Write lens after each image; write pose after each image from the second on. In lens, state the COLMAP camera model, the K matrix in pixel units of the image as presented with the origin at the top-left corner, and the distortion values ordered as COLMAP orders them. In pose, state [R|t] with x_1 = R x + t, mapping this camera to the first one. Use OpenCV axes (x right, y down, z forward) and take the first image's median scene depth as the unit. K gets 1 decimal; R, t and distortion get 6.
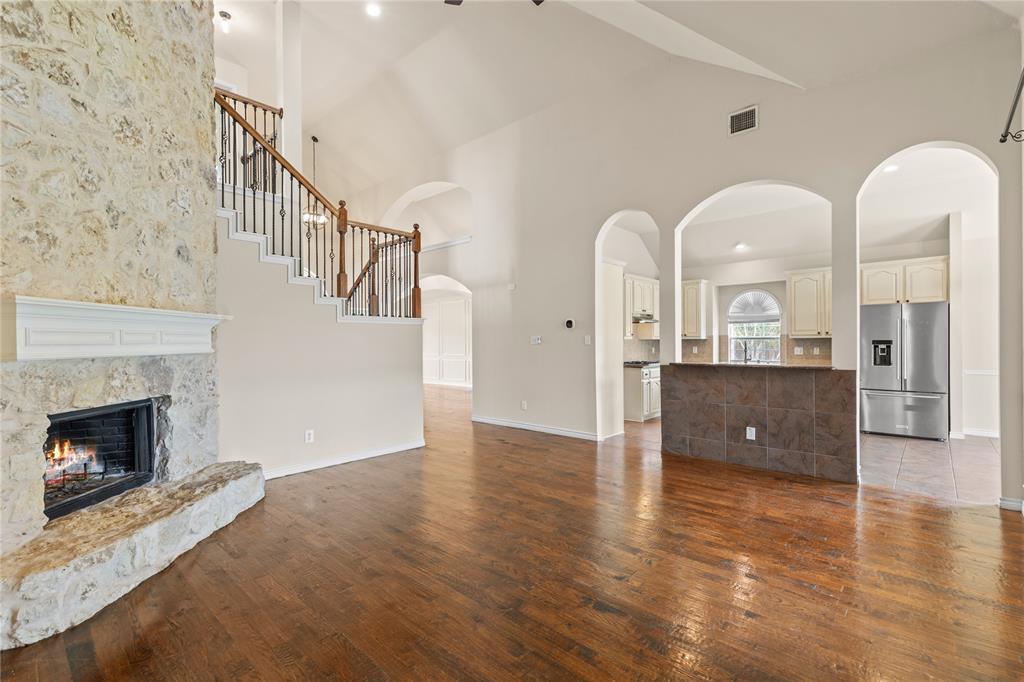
lens RADIAL K [[453.6, 0, 512.0], [0, 453.6, 341.0], [0, 0, 1]] dist [0.013773, 0.000218]
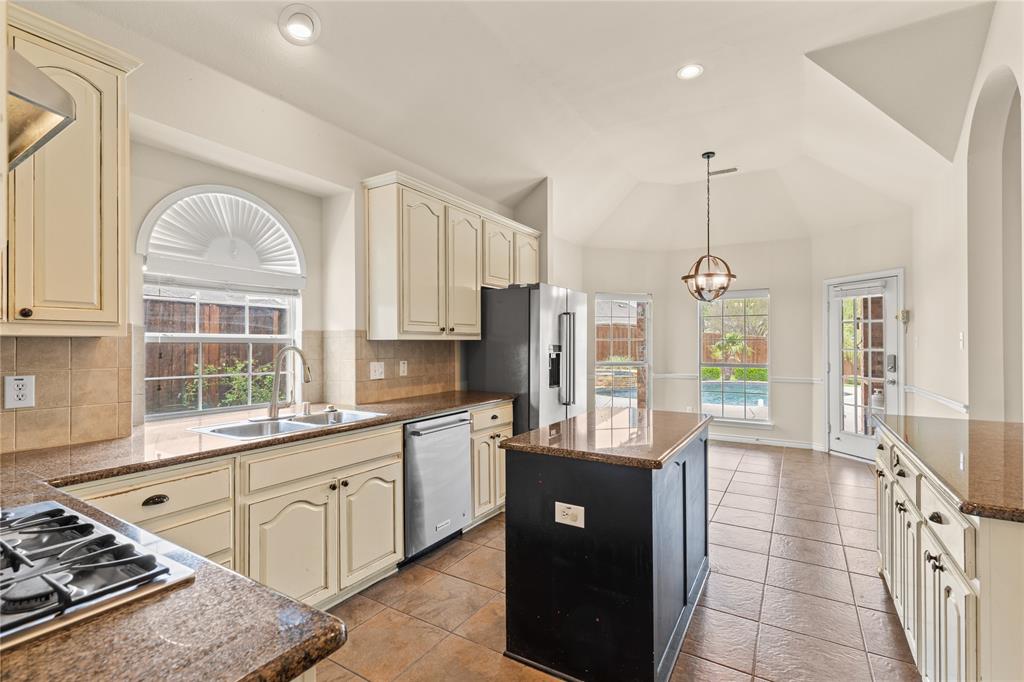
lens RADIAL K [[463.7, 0, 522.5], [0, 463.7, 342.0], [0, 0, 1]] dist [0.003338, -0.000221]
pose [[-0.212351, 0.014756, 0.977082, 0.425395], [0.002345, 0.999891, -0.014591, 0.003674], [-0.977191, -0.000807, -0.212362, 2.222468]]
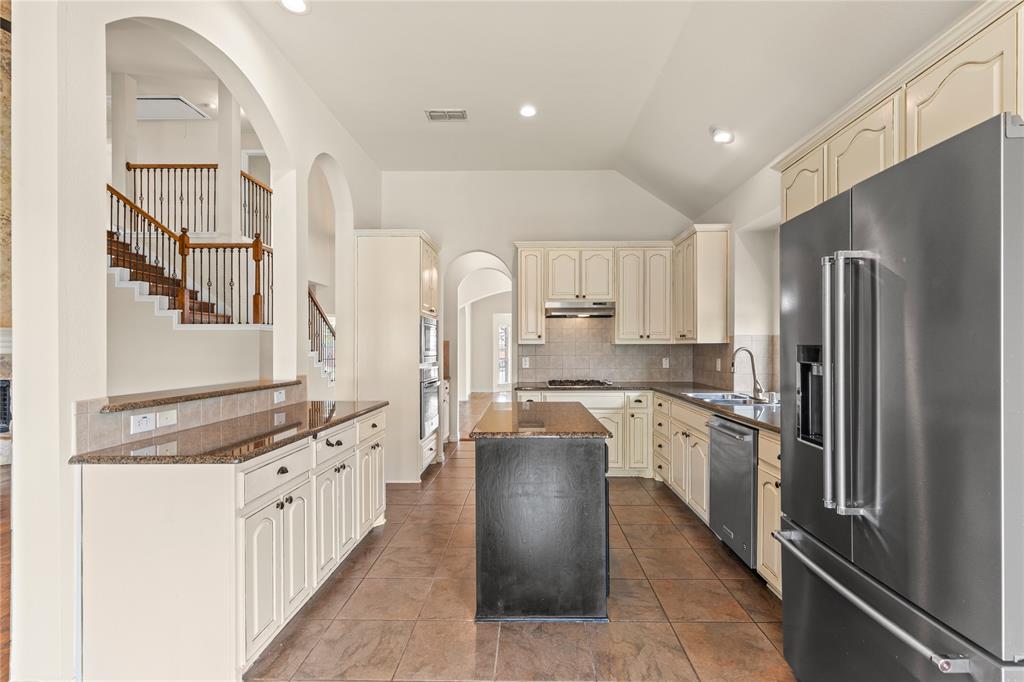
lens RADIAL K [[453.0, 0, 515.5], [0, 453.0, 349.7], [0, 0, 1]] dist [0.001468, 0.000503]
pose [[0.659321, 0.007732, -0.751822, 1.682401], [-0.002193, 0.999963, 0.008360, -0.004291], [0.751858, -0.003863, 0.659314, 1.341419]]
